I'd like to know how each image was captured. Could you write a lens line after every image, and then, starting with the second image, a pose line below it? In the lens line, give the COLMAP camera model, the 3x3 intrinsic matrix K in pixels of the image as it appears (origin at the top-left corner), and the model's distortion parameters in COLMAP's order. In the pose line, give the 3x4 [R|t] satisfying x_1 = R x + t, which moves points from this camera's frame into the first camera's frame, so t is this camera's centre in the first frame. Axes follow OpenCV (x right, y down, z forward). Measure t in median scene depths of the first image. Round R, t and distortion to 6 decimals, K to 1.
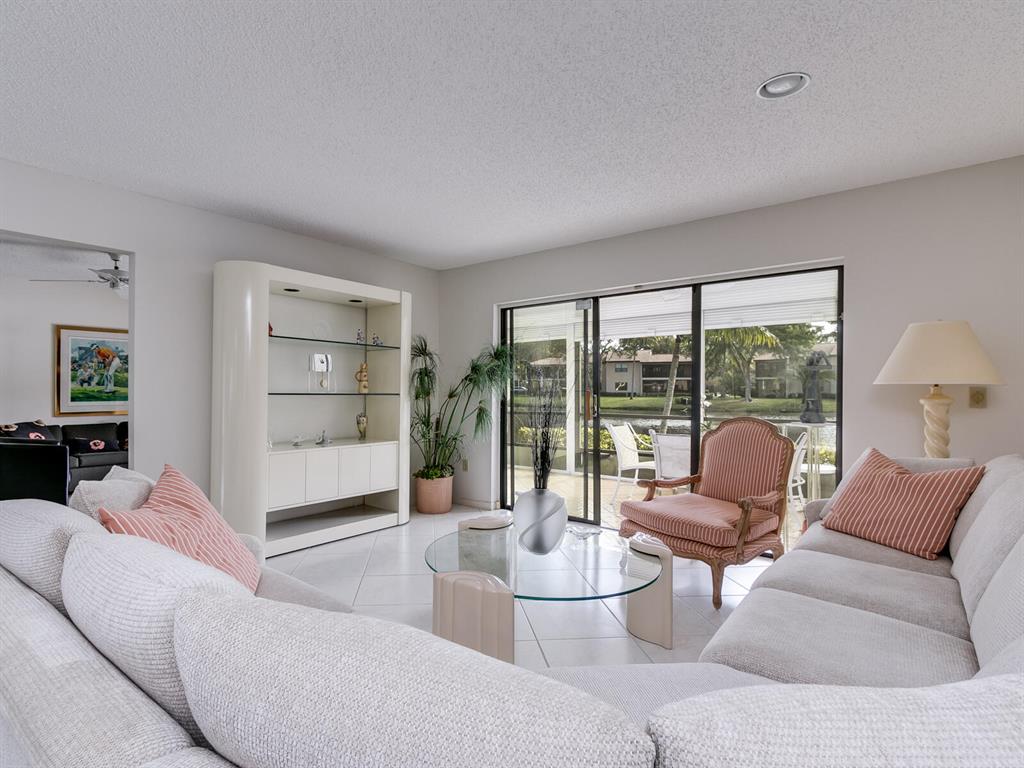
lens RADIAL K [[519.4, 0, 511.9], [0, 519.4, 387.2], [0, 0, 1]] dist [-0.011138, 0.000531]
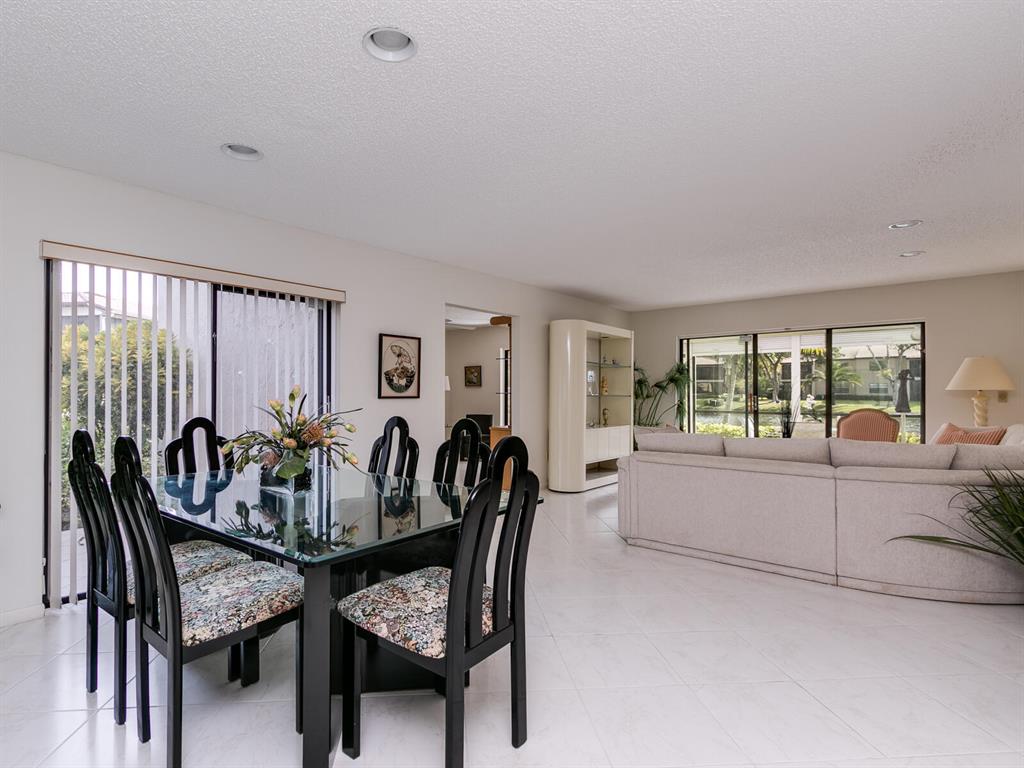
lens RADIAL K [[519.4, 0, 517.6], [0, 519.4, 386.1], [0, 0, 1]] dist [-0.011138, 0.000531]
pose [[0.999775, -0.001396, -0.021155, -0.514355], [0.001251, 0.999976, -0.006845, -0.005445], [0.021164, 0.006817, 0.999753, -0.570571]]
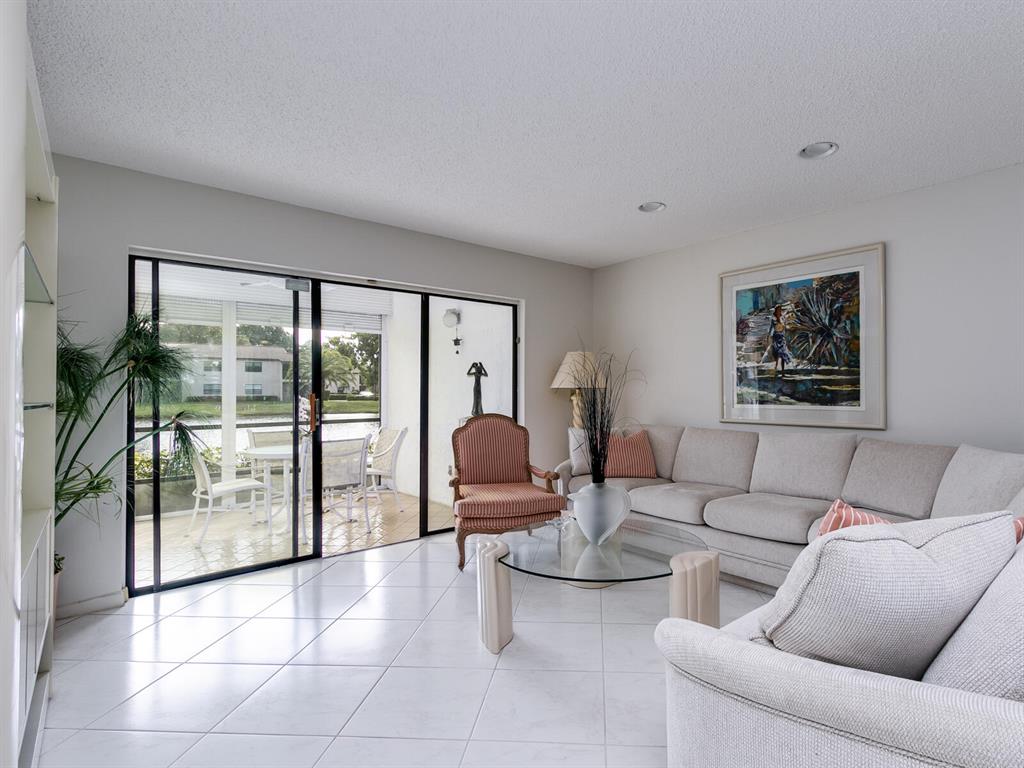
lens RADIAL K [[519.4, 0, 507.9], [0, 519.4, 387.4], [0, 0, 1]] dist [-0.011138, 0.000531]
pose [[0.221519, 0.010018, 0.975105, -0.554773], [0.002622, 0.999937, -0.010868, 0.006786], [-0.975153, 0.004964, 0.221479, 0.511979]]
